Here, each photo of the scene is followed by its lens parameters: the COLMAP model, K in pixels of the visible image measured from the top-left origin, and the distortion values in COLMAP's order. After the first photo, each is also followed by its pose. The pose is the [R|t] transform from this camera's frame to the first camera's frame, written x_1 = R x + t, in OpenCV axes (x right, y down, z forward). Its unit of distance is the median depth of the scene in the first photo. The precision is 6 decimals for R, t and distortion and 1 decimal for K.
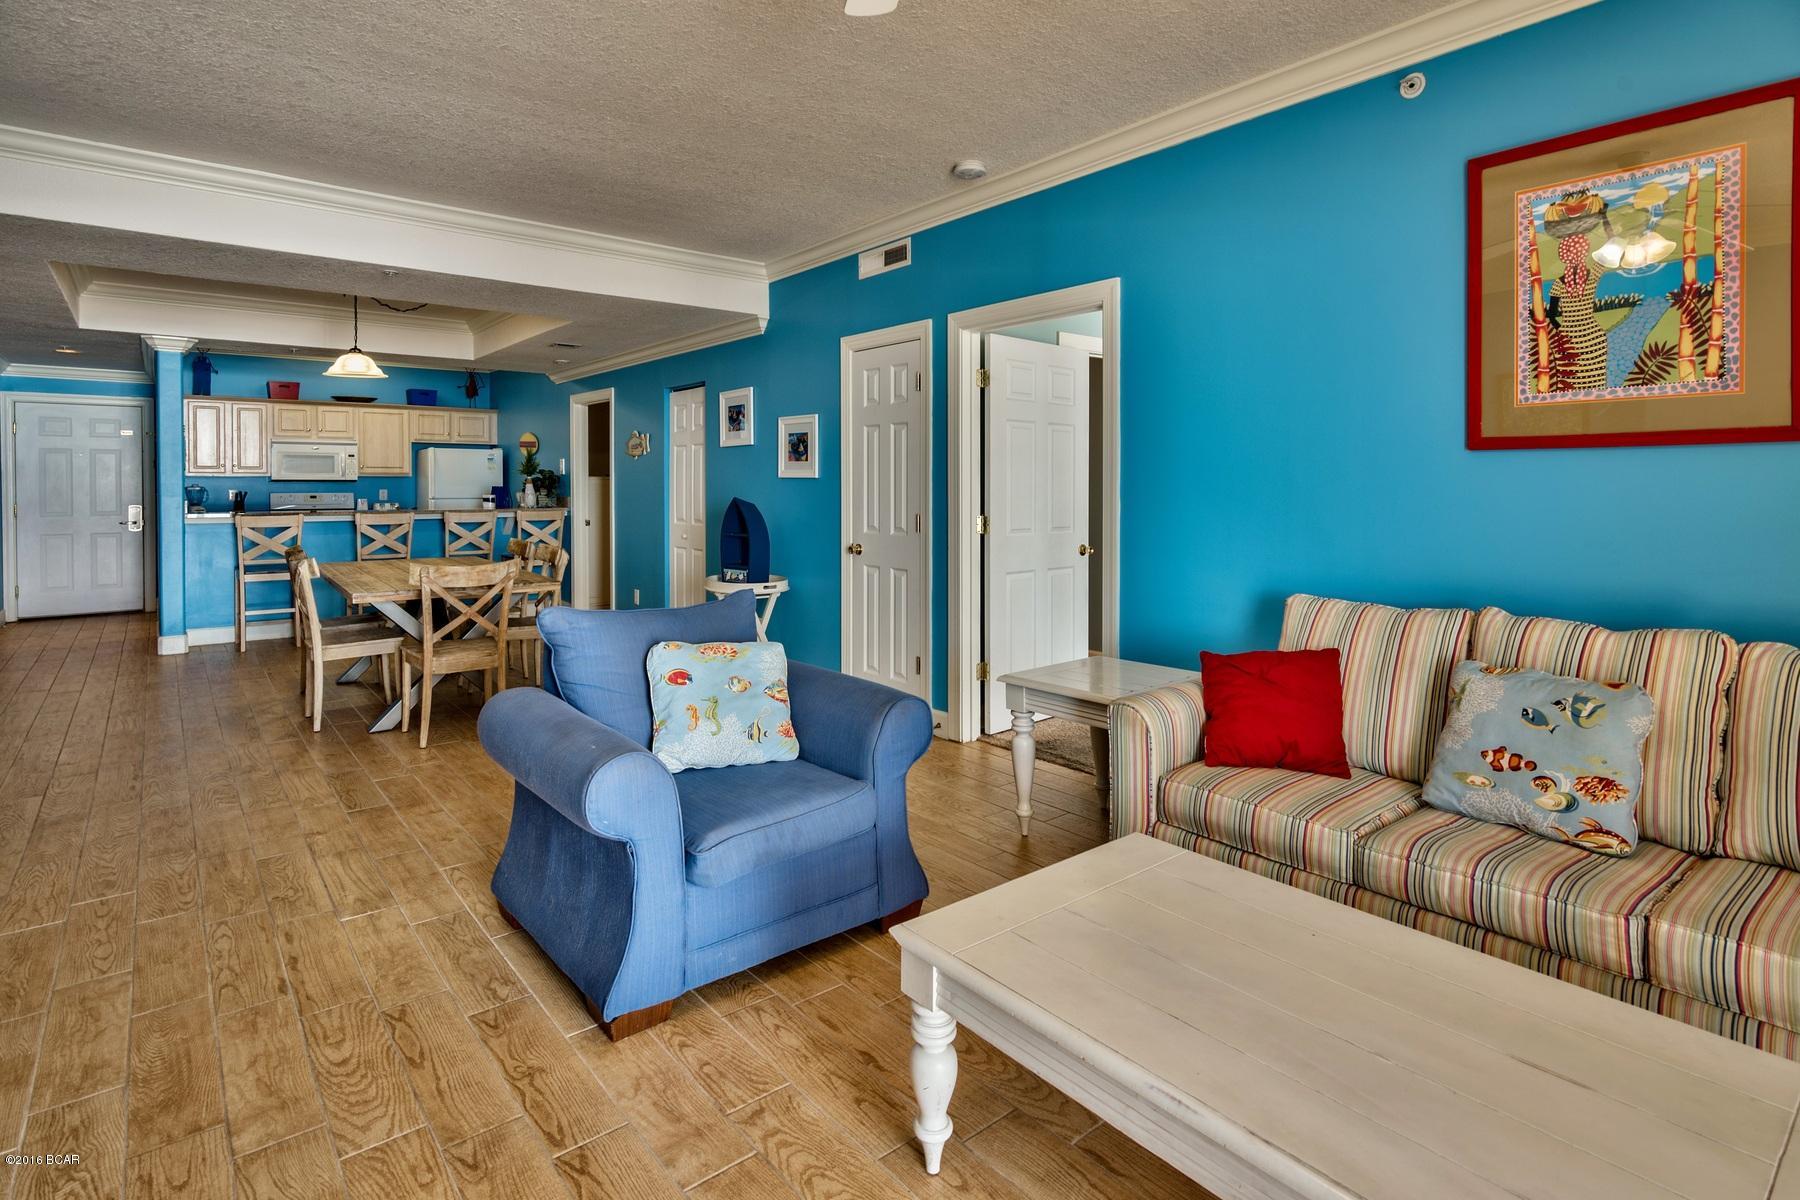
lens RADIAL K [[902.4, 0, 898.4], [0, 902.4, 493.4], [0, 0, 1]] dist [-0.003230, -0.000467]
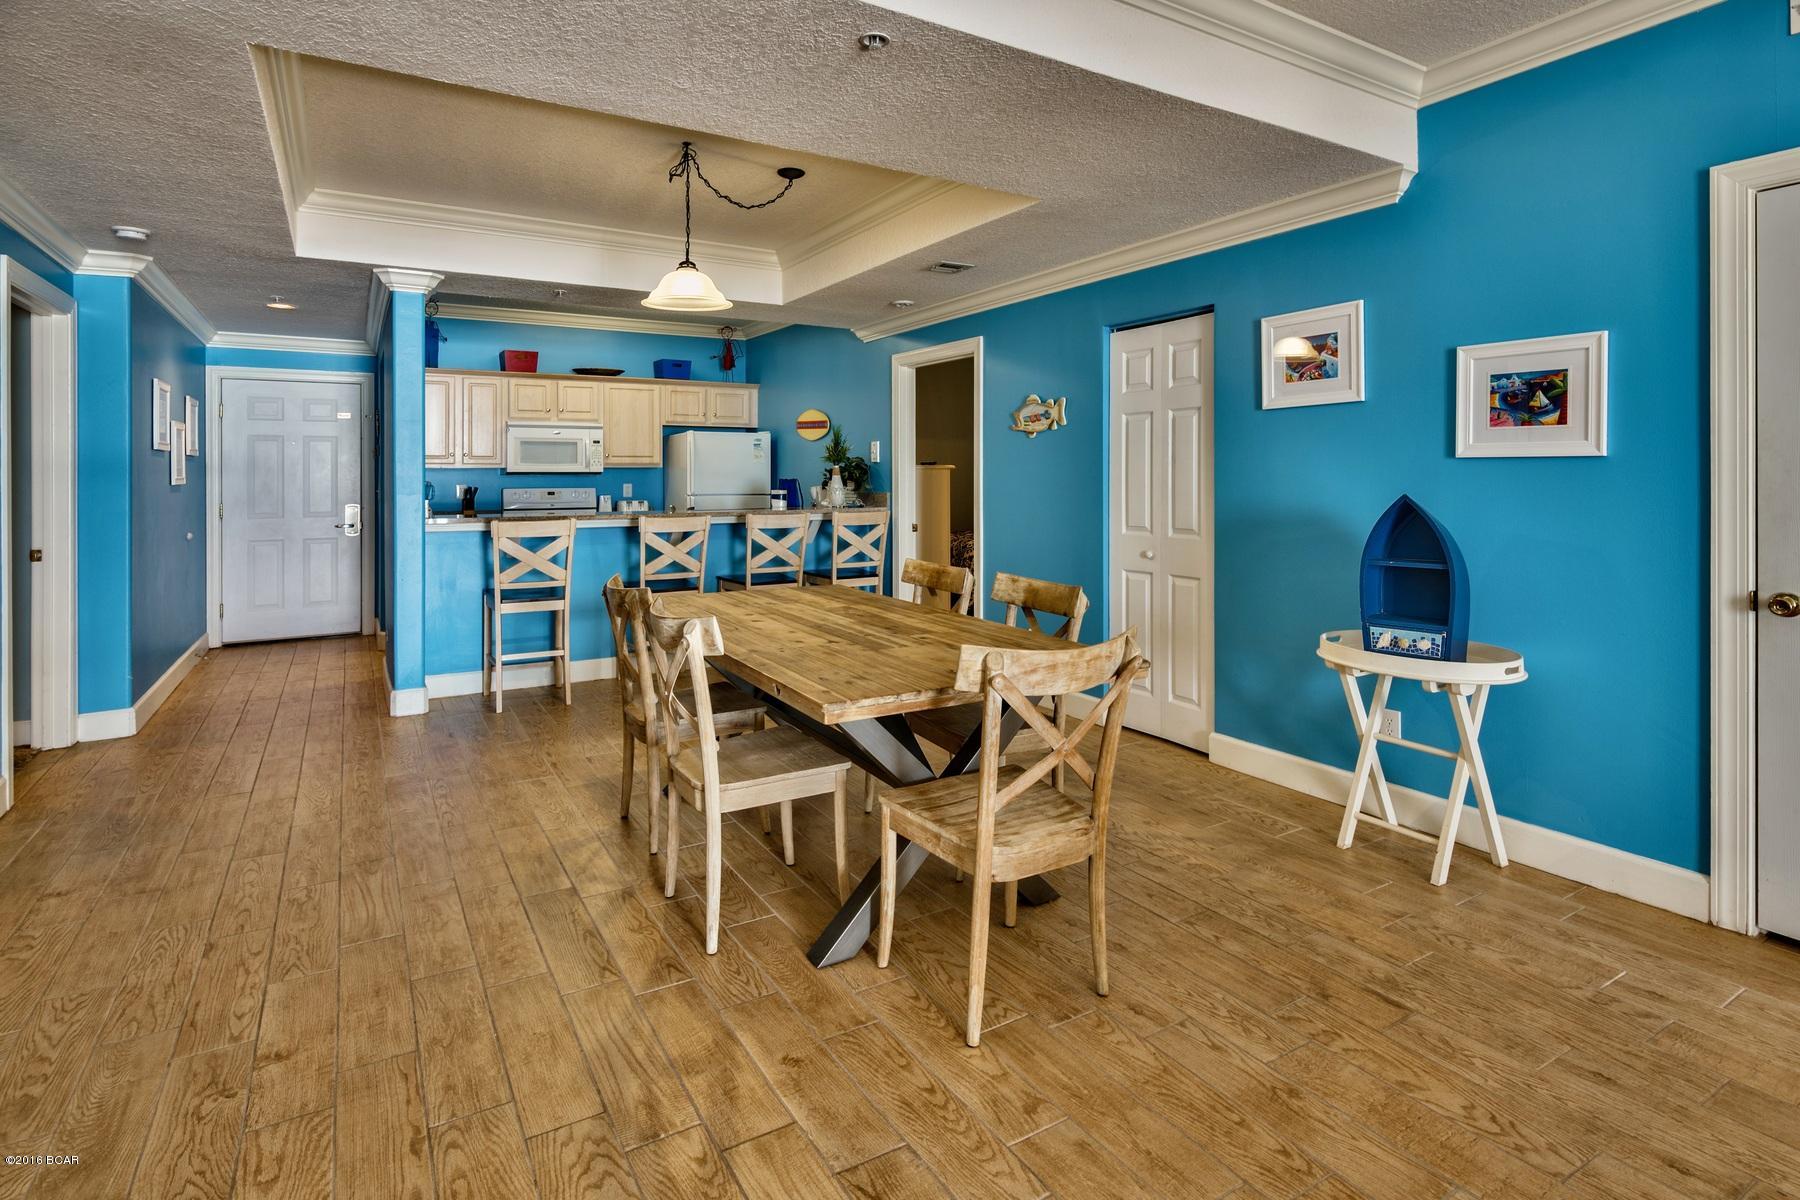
lens RADIAL K [[897.9, 0, 898.1], [0, 897.9, 474.2], [0, 0, 1]] dist [-0.002022, -0.000013]
pose [[0.990287, -0.005683, -0.138924, -0.264996], [0.003738, 0.999891, -0.014254, -0.000848], [0.138990, 0.013596, 0.990200, 0.284243]]
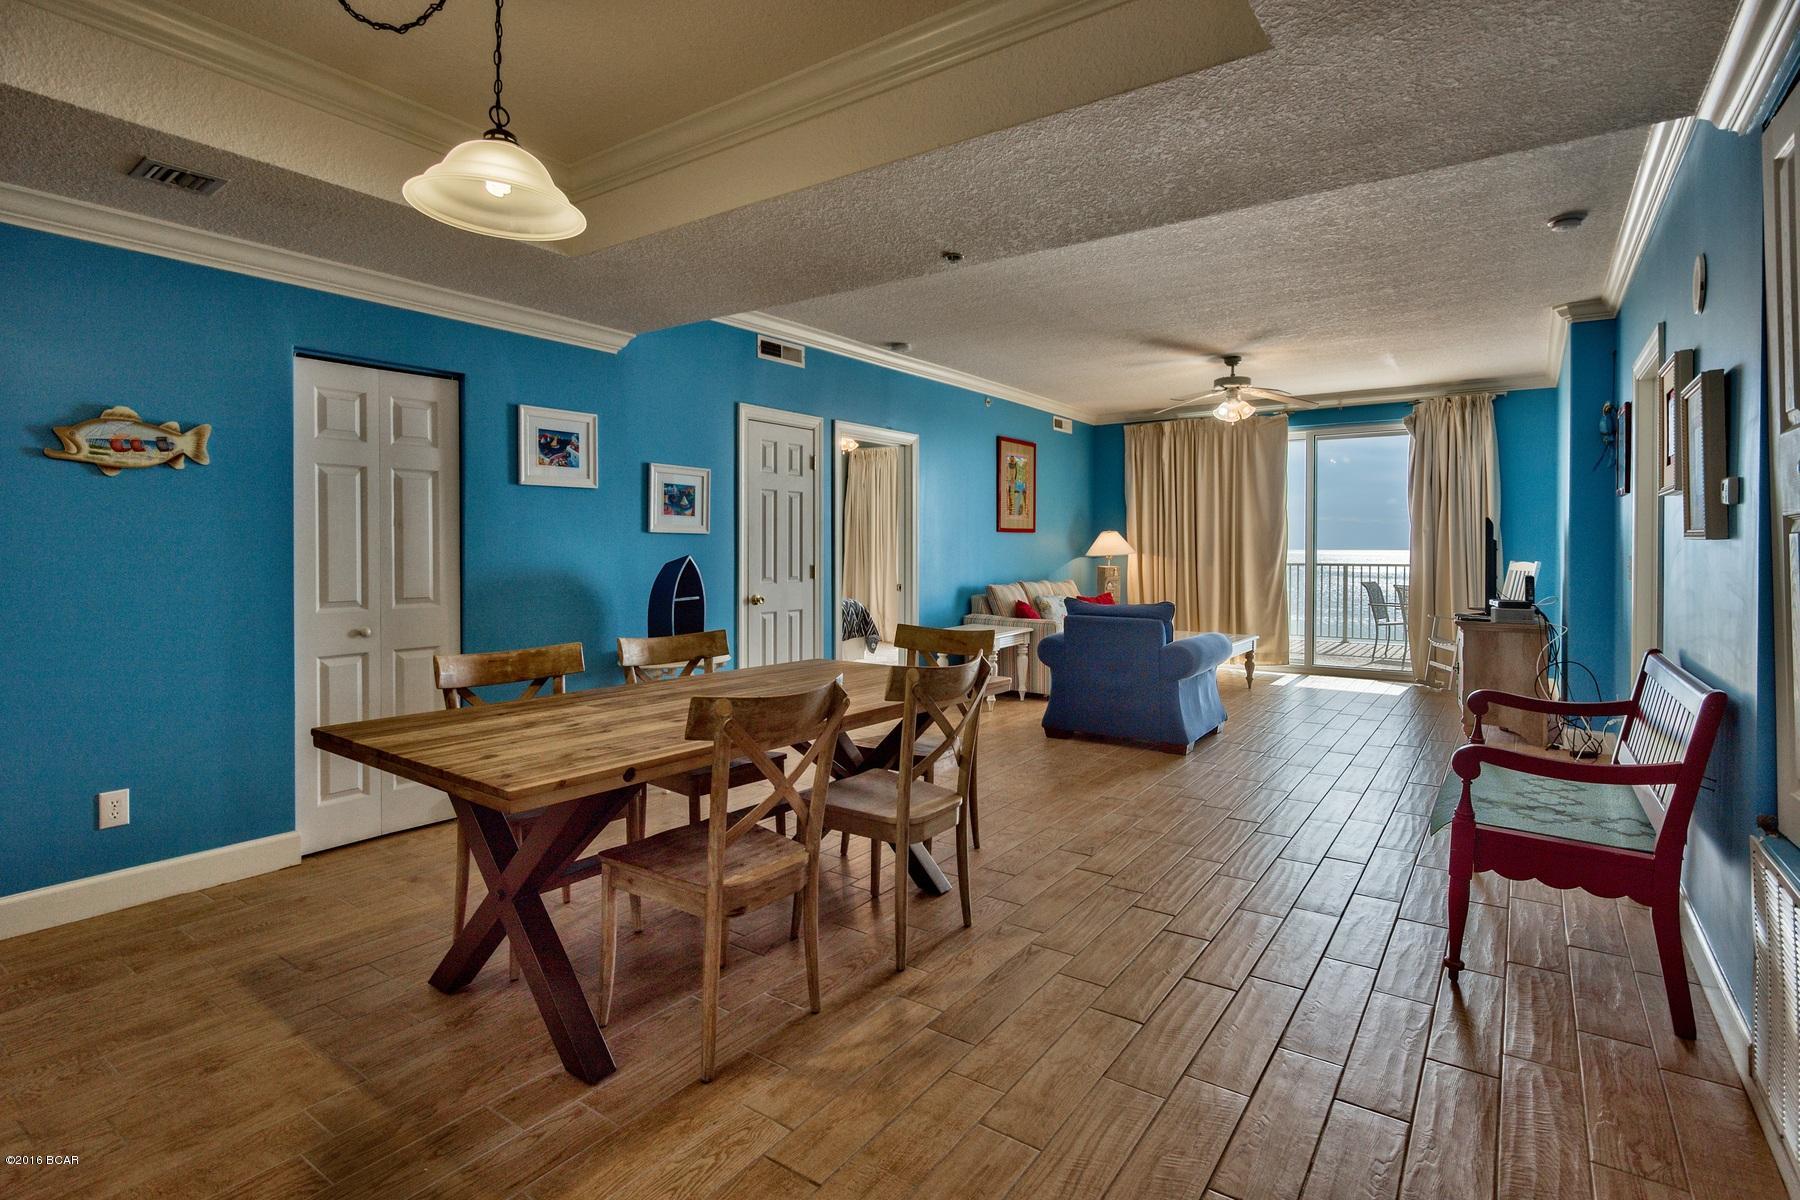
lens RADIAL K [[902.1, 0, 900.6], [0, 902.1, 550.8], [0, 0, 1]] dist [-0.000647, -0.000056]
pose [[-0.270916, -0.006386, 0.962582, -0.697416], [0.006985, 0.999939, 0.008599, -0.003842], [-0.962578, 0.009054, -0.270855, 0.680215]]
